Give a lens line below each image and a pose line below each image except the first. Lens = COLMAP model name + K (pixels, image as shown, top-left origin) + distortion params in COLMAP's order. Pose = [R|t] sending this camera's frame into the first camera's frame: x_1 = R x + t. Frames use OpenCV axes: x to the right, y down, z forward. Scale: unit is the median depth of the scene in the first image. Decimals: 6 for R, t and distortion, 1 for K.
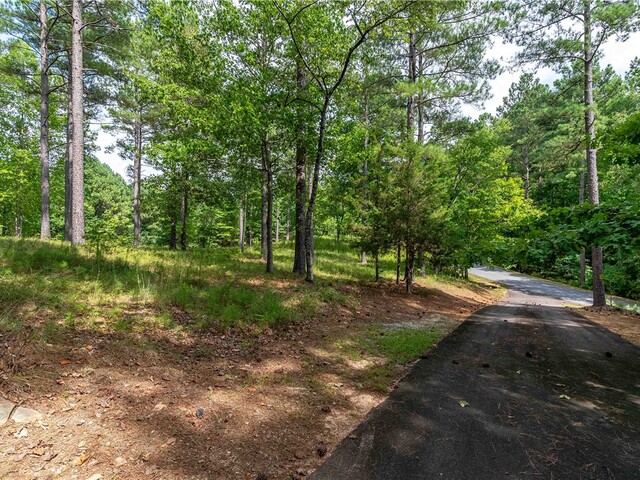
lens RADIAL K [[328.4, 0, 320.0], [0, 328.4, 240.0], [0, 0, 1]] dist [0.012126, 0.000322]
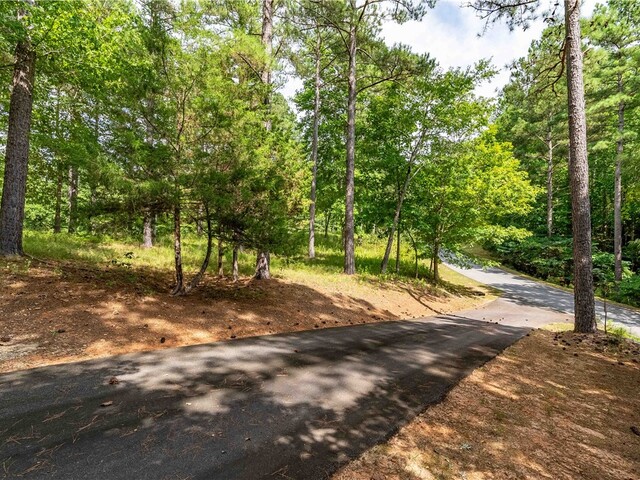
lens RADIAL K [[328.4, 0, 320.0], [0, 328.4, 240.0], [0, 0, 1]] dist [0.012126, 0.000322]
pose [[0.993278, 0.009734, -0.115340, 0.327514], [-0.010416, 0.999932, -0.005315, 0.039239], [0.115280, 0.006481, 0.993312, 0.267652]]
